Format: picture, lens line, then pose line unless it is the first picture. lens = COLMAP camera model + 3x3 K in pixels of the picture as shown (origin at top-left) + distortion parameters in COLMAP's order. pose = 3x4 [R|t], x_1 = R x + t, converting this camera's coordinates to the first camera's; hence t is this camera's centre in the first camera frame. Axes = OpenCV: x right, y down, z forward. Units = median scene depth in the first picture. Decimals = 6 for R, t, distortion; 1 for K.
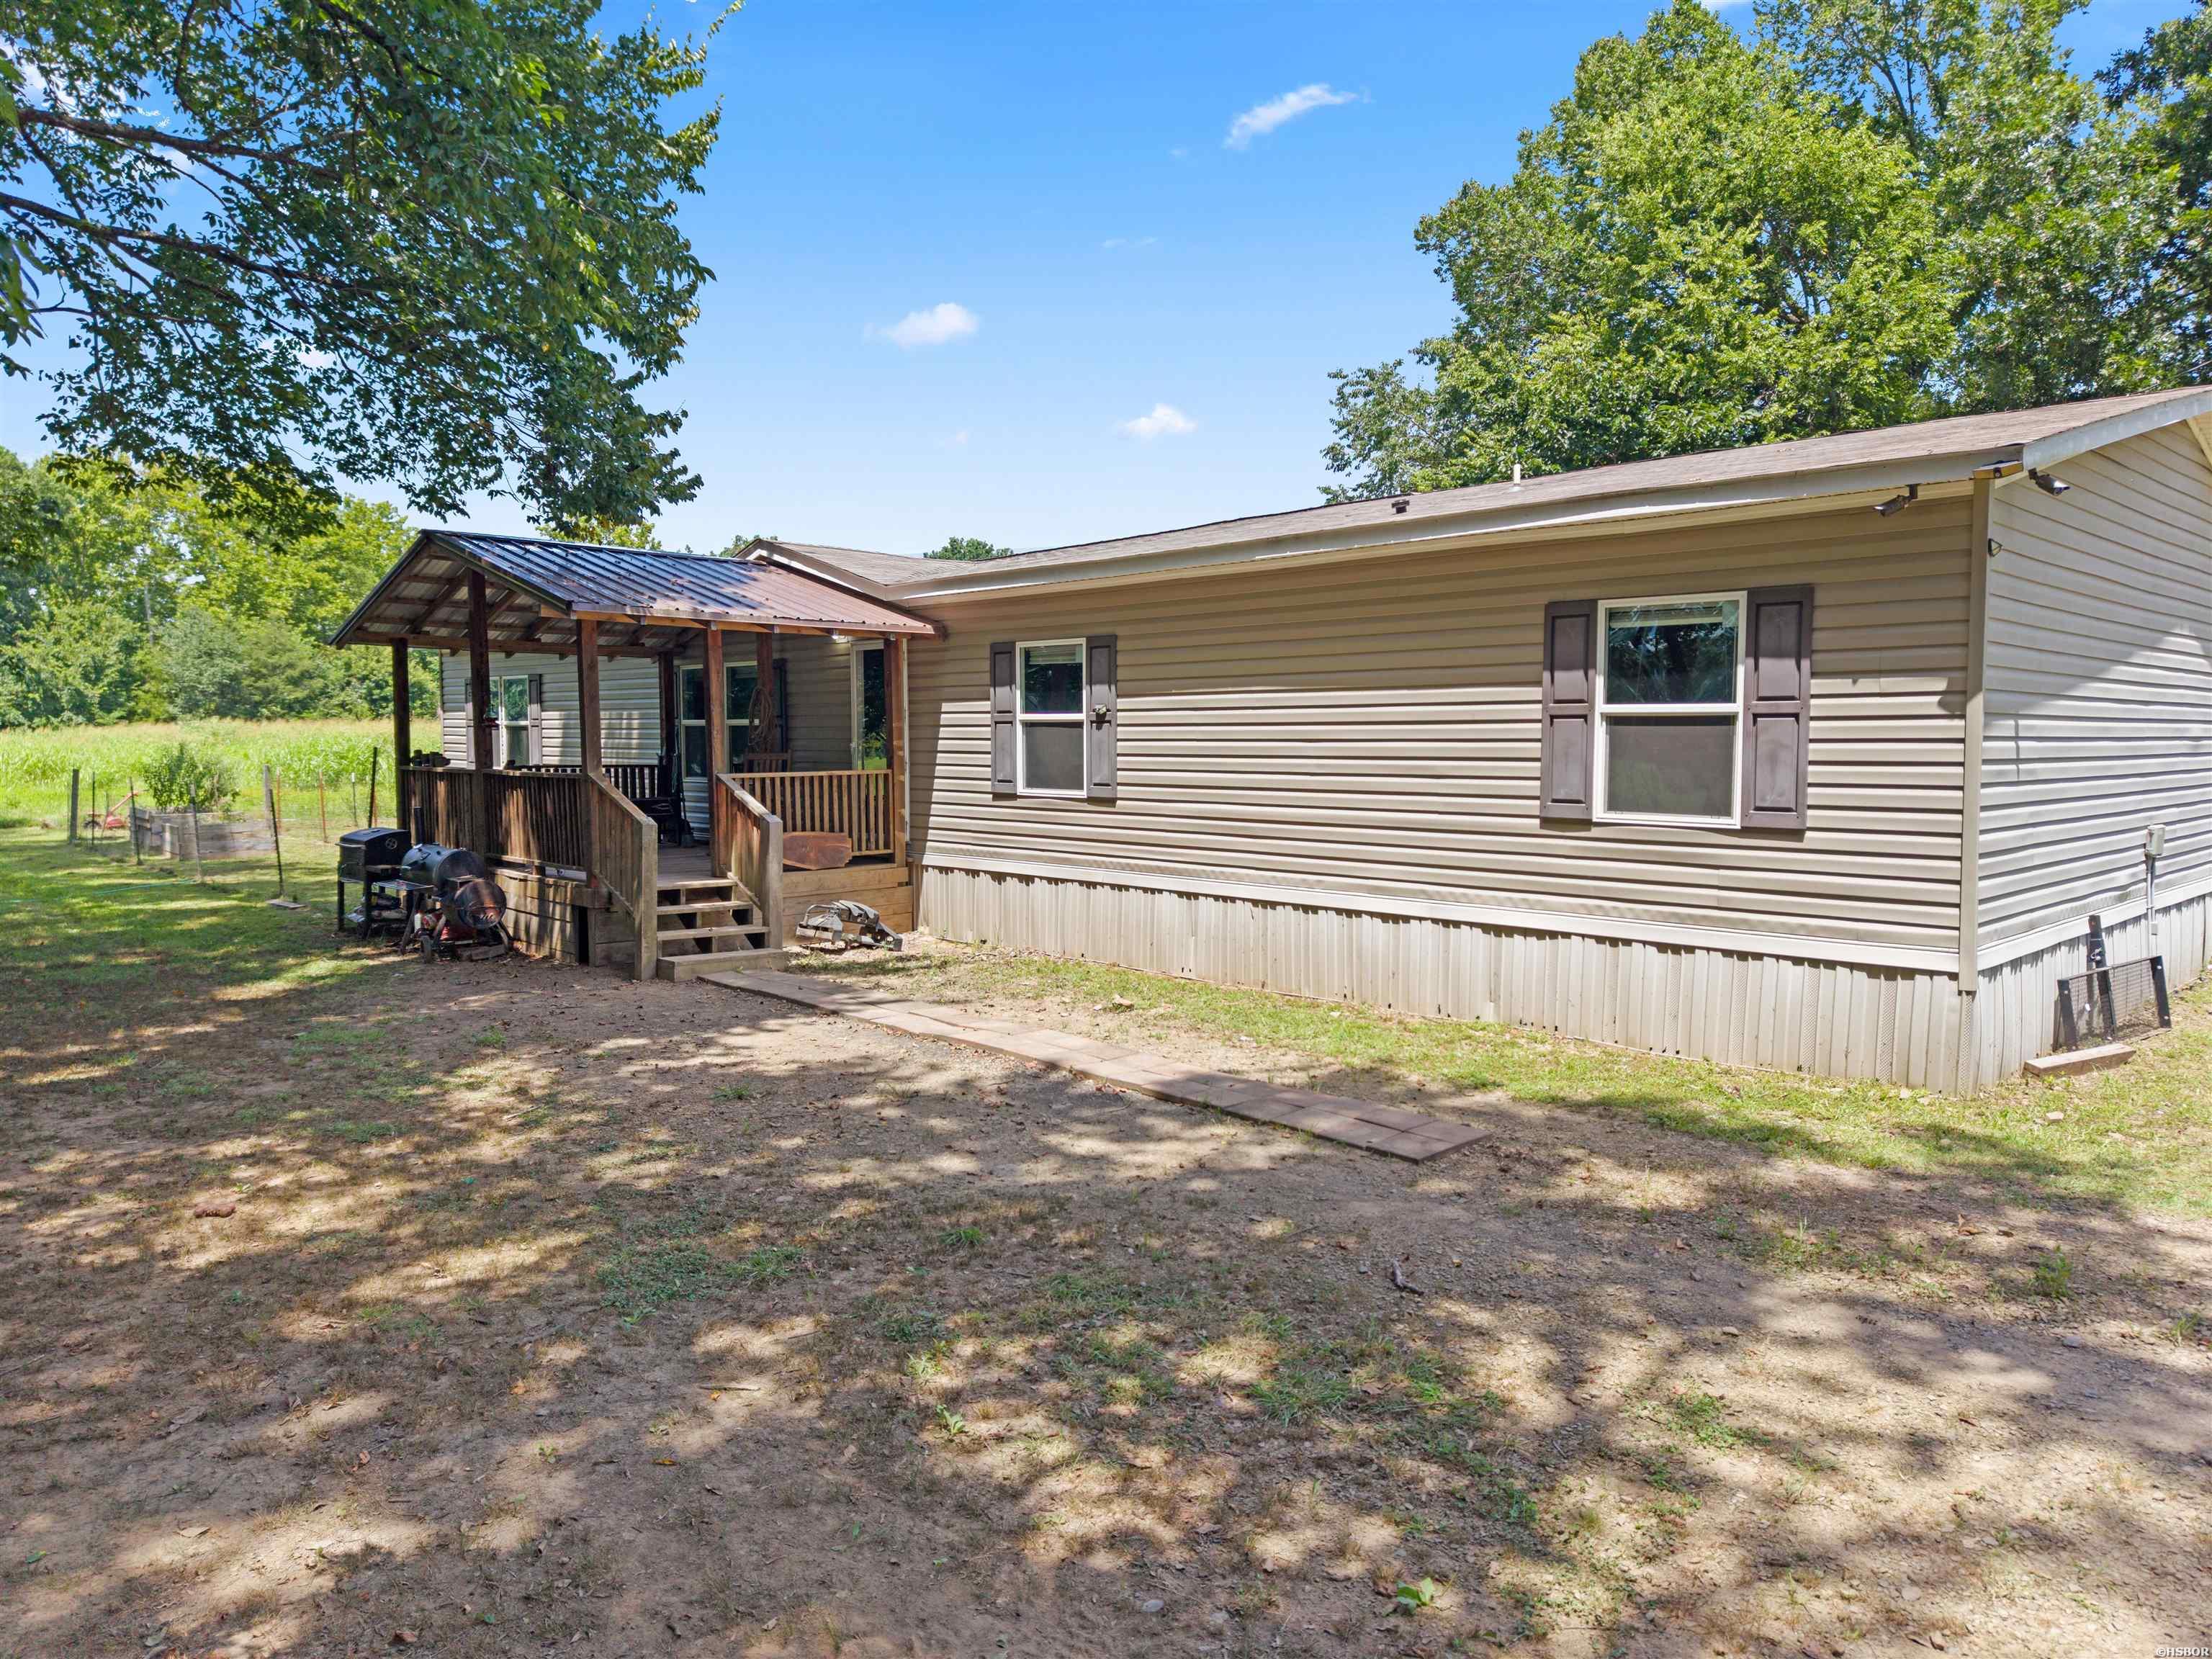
lens RADIAL K [[1484.0, 0, 1099.7], [0, 1484.0, 829.4], [0, 0, 1]] dist [-0.018024, -0.002181]
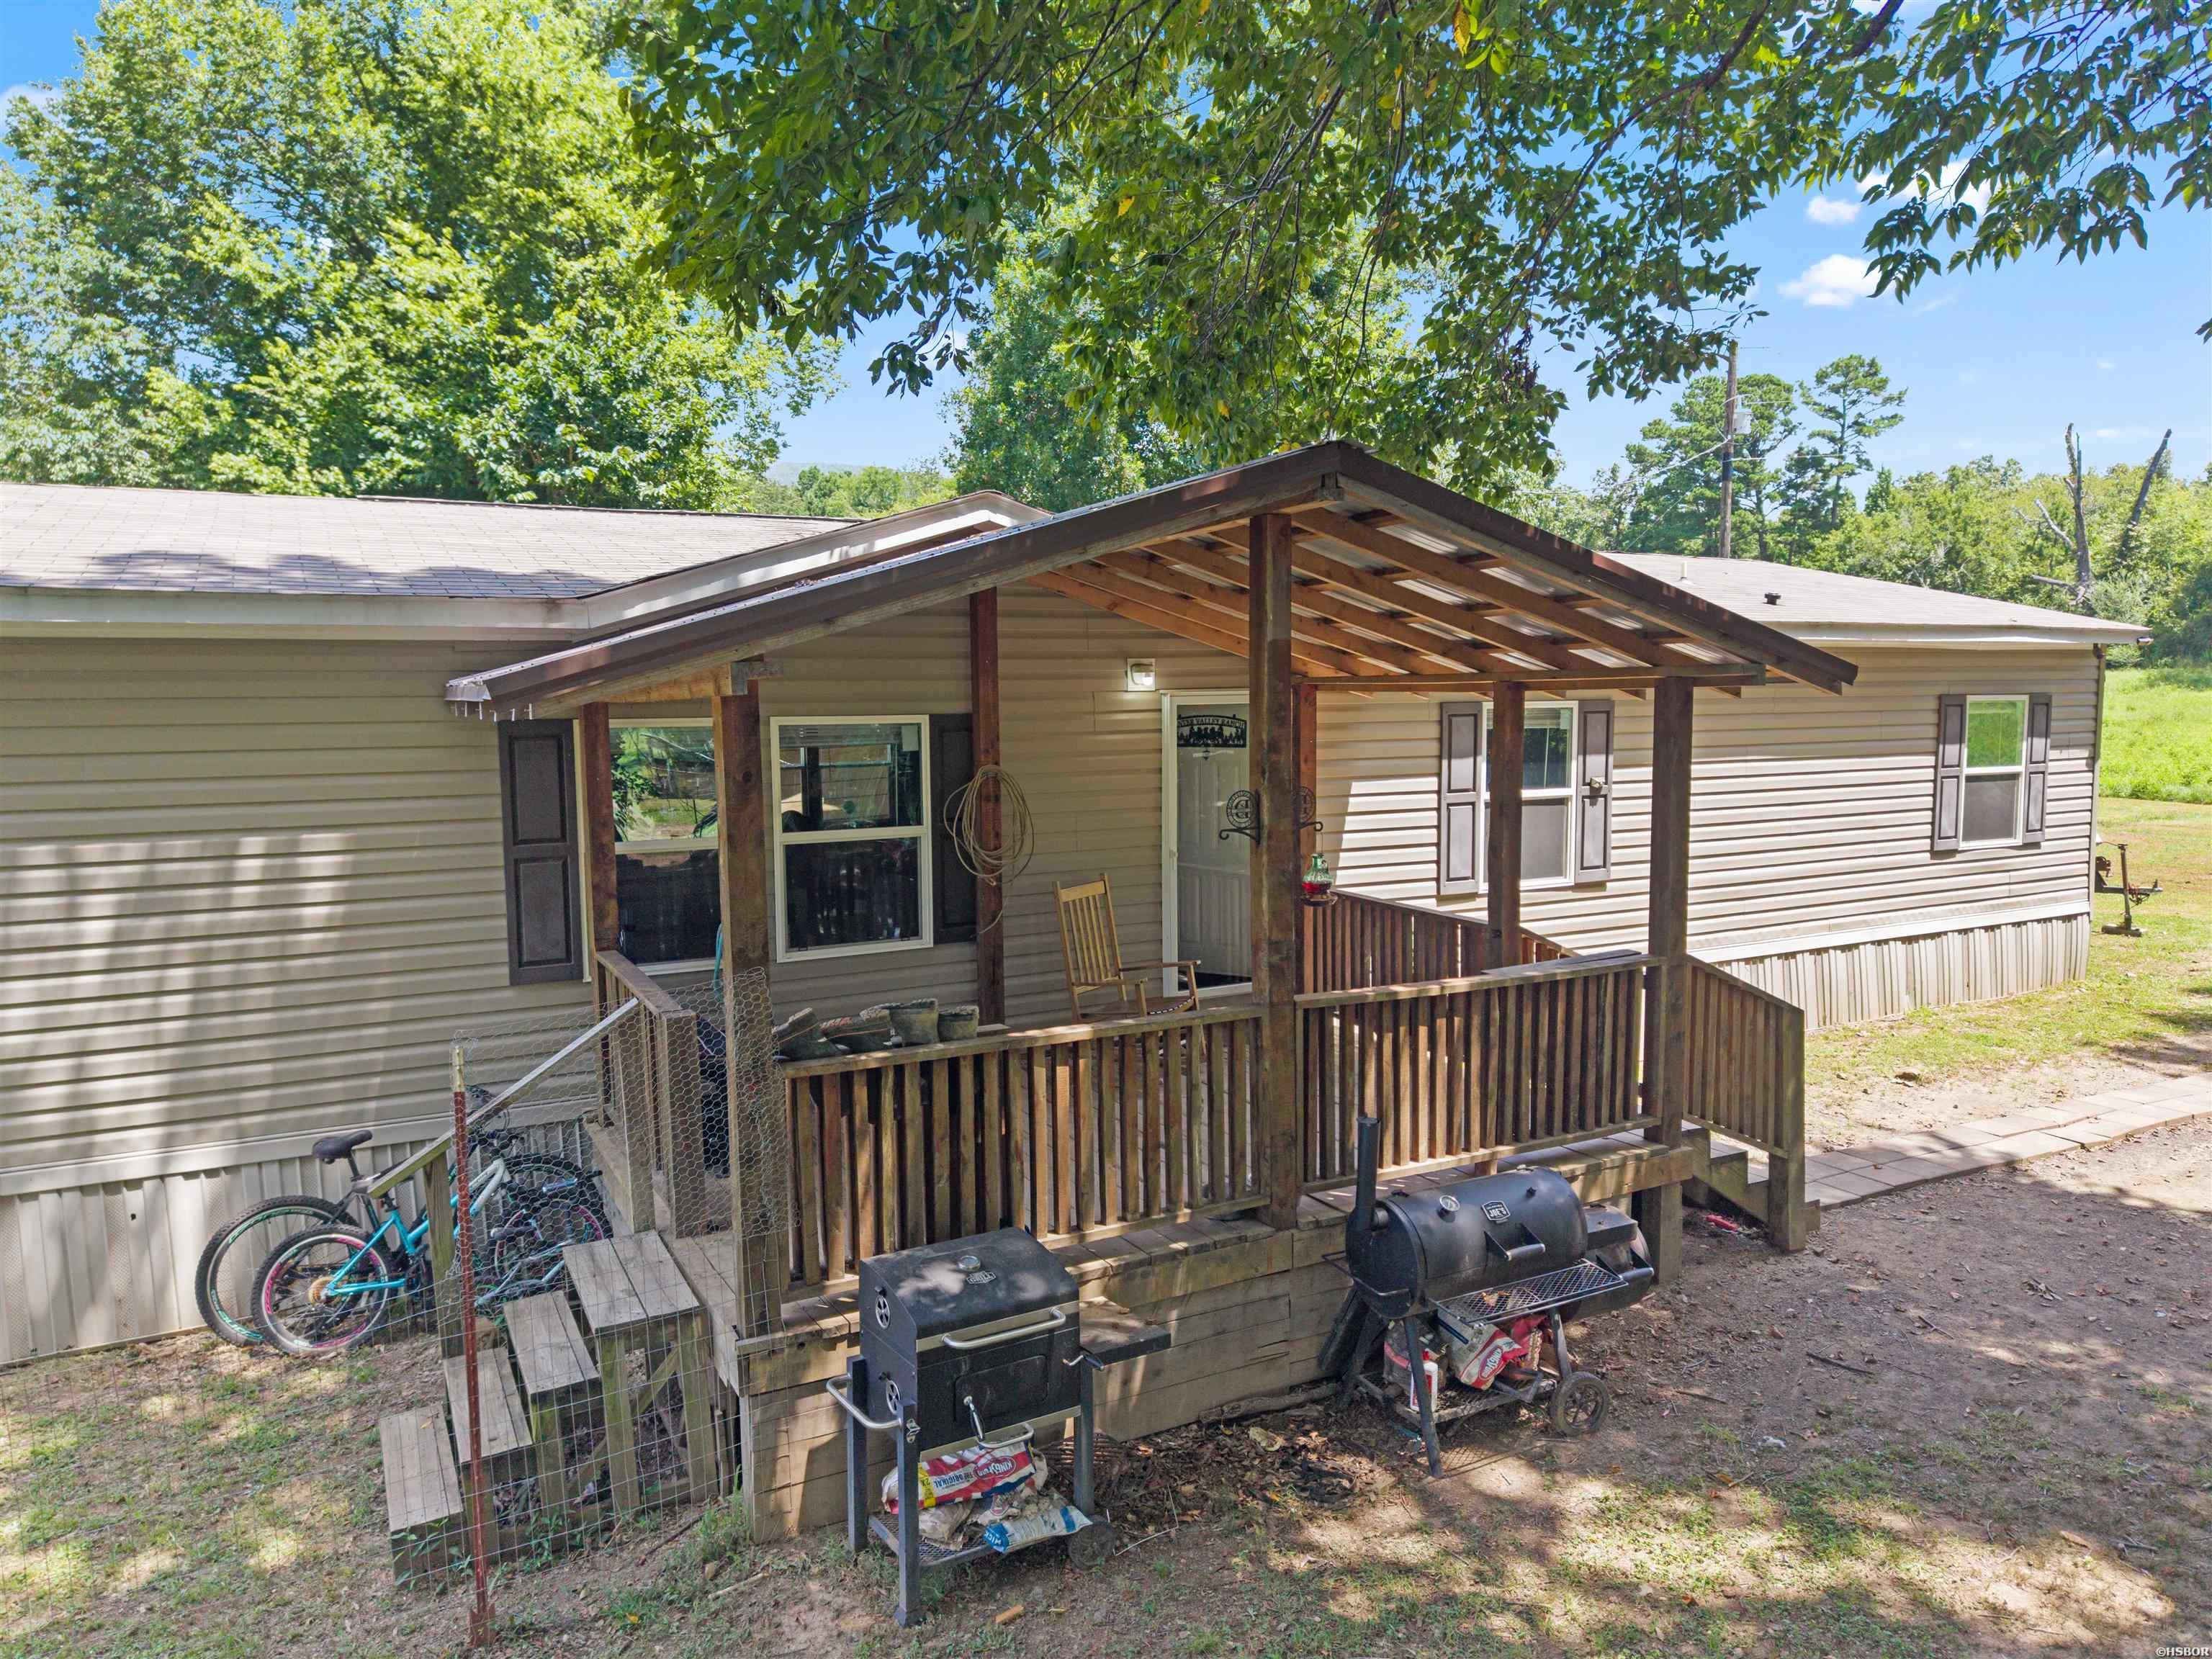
lens RADIAL K [[1484.0, 0, 1103.3], [0, 1484.0, 829.2], [0, 0, 1]] dist [-0.018024, -0.002181]
pose [[0.260824, -0.072335, 0.962673, -1.200397], [0.080264, 0.995361, 0.053045, -0.160596], [-0.962044, 0.063433, 0.265420, 1.367489]]
